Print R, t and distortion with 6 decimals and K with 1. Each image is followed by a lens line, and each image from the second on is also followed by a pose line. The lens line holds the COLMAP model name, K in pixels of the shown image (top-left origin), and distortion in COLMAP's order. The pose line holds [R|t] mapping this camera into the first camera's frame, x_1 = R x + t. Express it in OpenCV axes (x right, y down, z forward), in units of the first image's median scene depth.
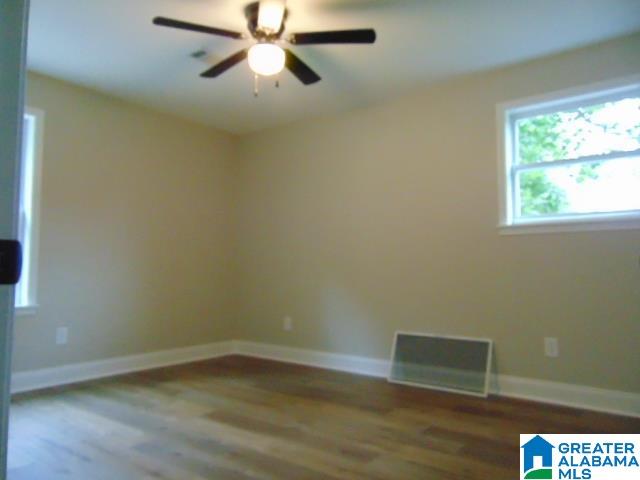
lens RADIAL K [[472.2, 0, 320.0], [0, 472.2, 240.0], [0, 0, 1]] dist [-0.004602, 0.009035]
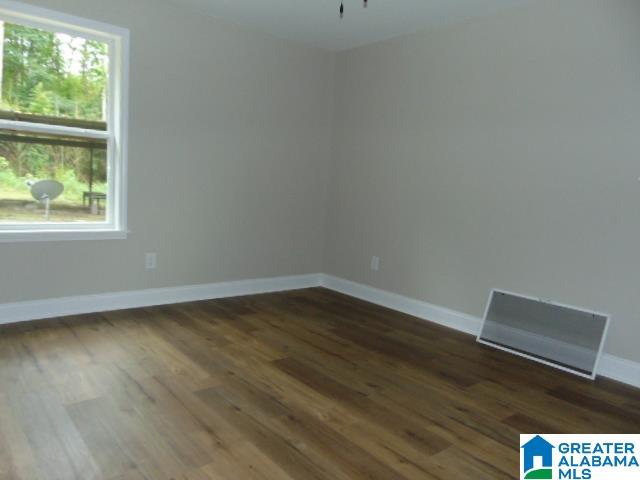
lens RADIAL K [[472.2, 0, 320.0], [0, 472.2, 240.0], [0, 0, 1]] dist [-0.004602, 0.009035]
pose [[0.973014, 0.084787, -0.214605, 0.033988], [-0.044919, 0.981852, 0.184254, -0.054788], [0.226332, -0.169642, 0.959164, 0.115369]]
